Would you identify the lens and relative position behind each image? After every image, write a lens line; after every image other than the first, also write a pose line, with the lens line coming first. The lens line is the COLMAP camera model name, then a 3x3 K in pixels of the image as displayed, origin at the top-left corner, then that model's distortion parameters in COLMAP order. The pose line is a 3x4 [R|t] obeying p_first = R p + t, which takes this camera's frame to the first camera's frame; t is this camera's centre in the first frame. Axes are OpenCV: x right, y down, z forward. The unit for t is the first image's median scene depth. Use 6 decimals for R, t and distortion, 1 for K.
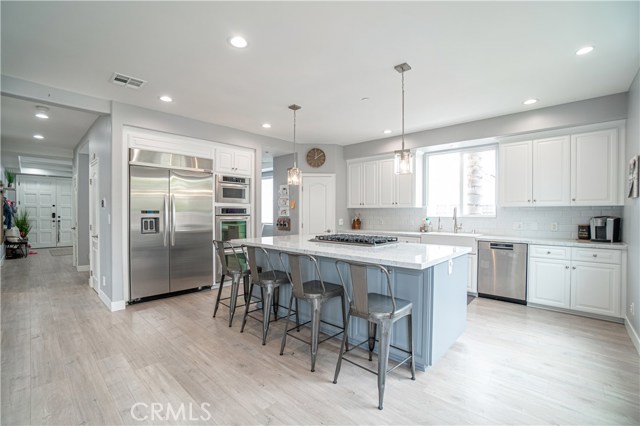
lens RADIAL K [[283.2, 0, 320.0], [0, 283.2, 213.0], [0, 0, 1]] dist [-0.000746, -0.000043]
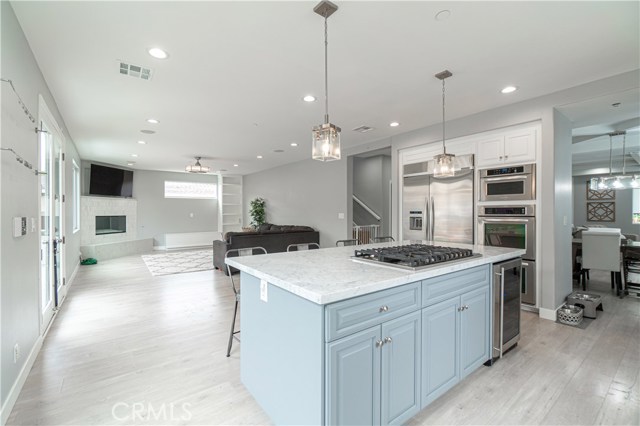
lens RADIAL K [[280.3, 0, 312.3], [0, 280.3, 214.4], [0, 0, 1]] dist [-0.001639, -0.000188]
pose [[-0.184118, 0.006377, -0.982883, 0.577924], [-0.000223, 0.999979, 0.006530, -0.003070], [0.982904, 0.001421, -0.184113, 0.651081]]
